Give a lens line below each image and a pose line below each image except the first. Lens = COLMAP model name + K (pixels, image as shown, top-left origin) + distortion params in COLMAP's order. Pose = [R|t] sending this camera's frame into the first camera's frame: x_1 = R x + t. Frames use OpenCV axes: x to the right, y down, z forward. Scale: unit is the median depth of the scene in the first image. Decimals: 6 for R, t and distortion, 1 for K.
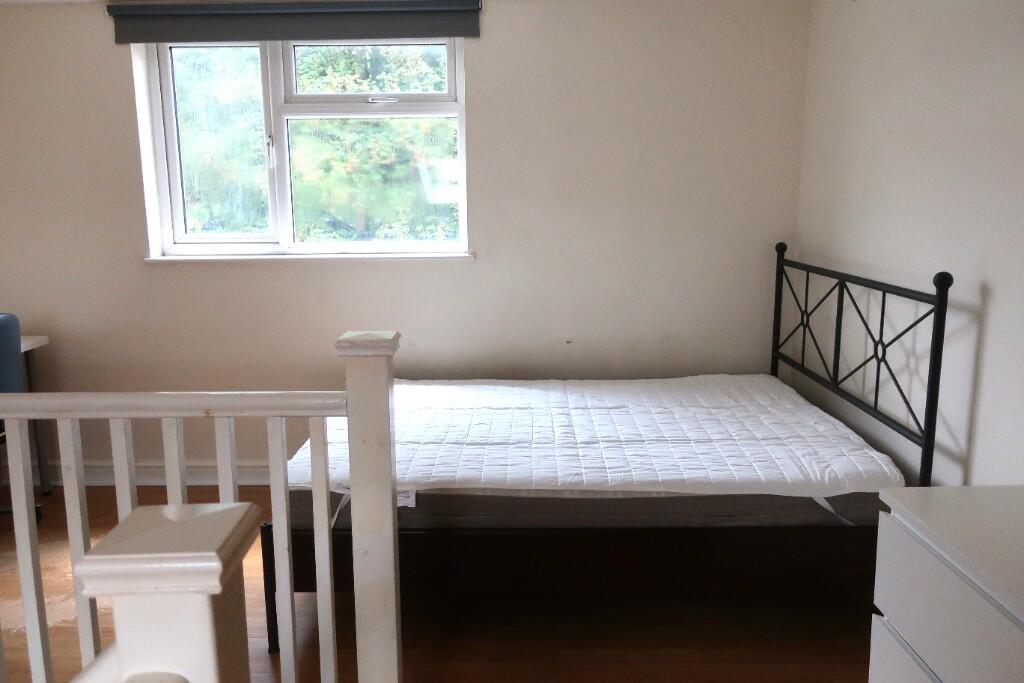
lens RADIAL K [[810.7, 0, 534.5], [0, 810.7, 339.9], [0, 0, 1]] dist [0.003133, 0.011600]
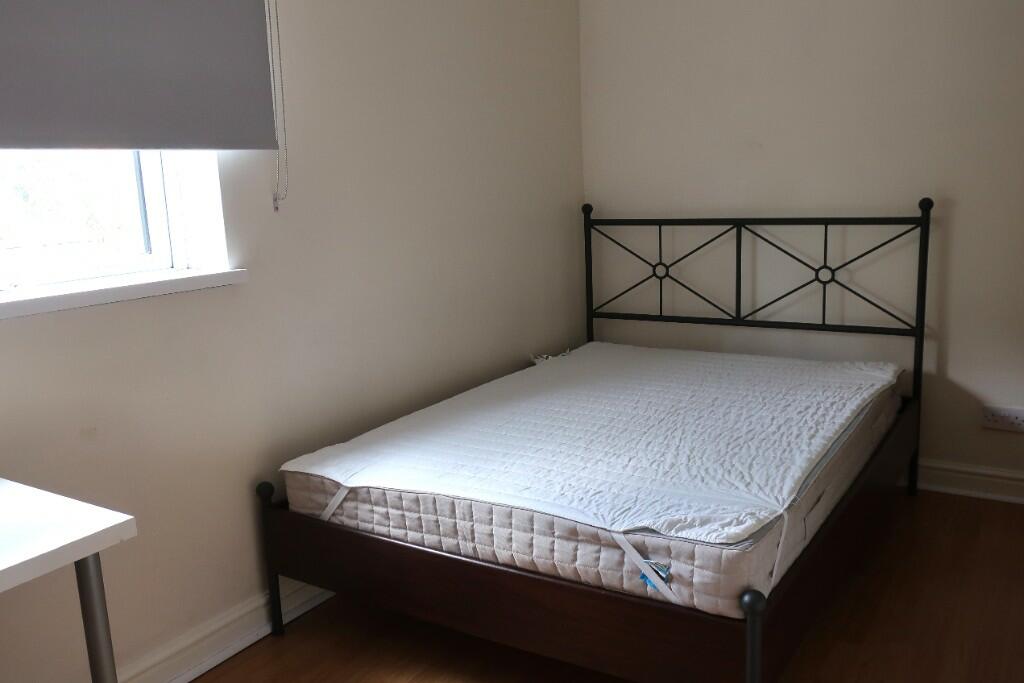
lens RADIAL K [[810.7, 0, 534.5], [0, 810.7, 339.9], [0, 0, 1]] dist [0.003133, 0.011600]
pose [[0.523686, -0.181064, 0.832447, -0.658628], [0.184071, 0.978120, 0.096951, -0.070635], [-0.831787, 0.102458, 0.545557, 0.576150]]
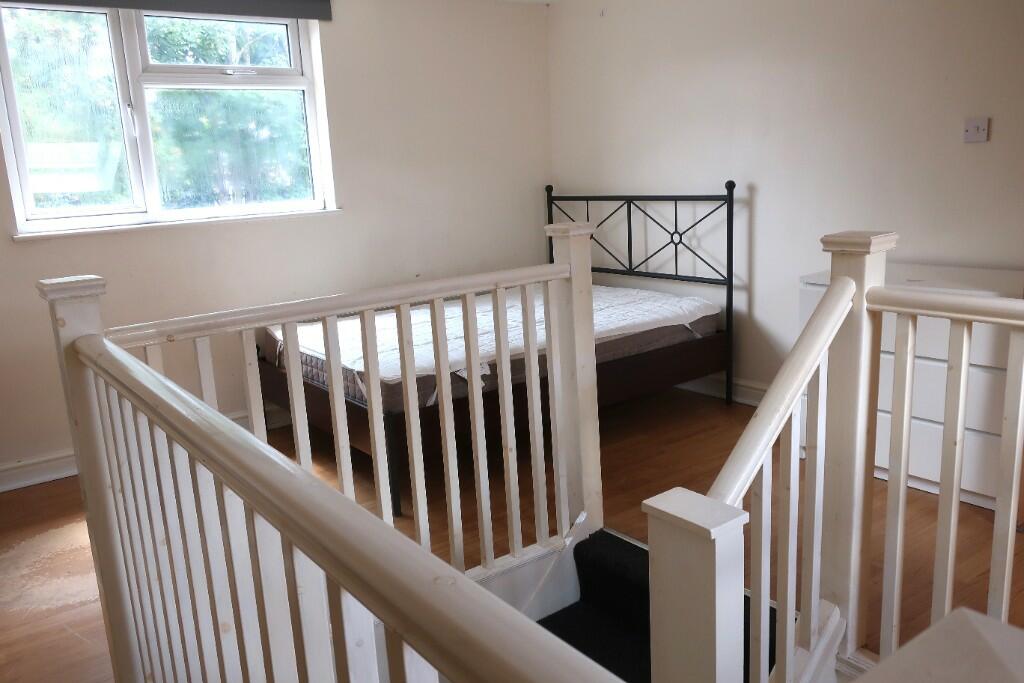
lens RADIAL K [[810.7, 0, 534.5], [0, 810.7, 339.9], [0, 0, 1]] dist [0.003133, 0.011600]
pose [[0.792690, -0.162818, 0.587479, -0.632455], [0.153742, 0.985918, 0.065799, 0.051758], [-0.589920, 0.038162, 0.806560, -0.105422]]
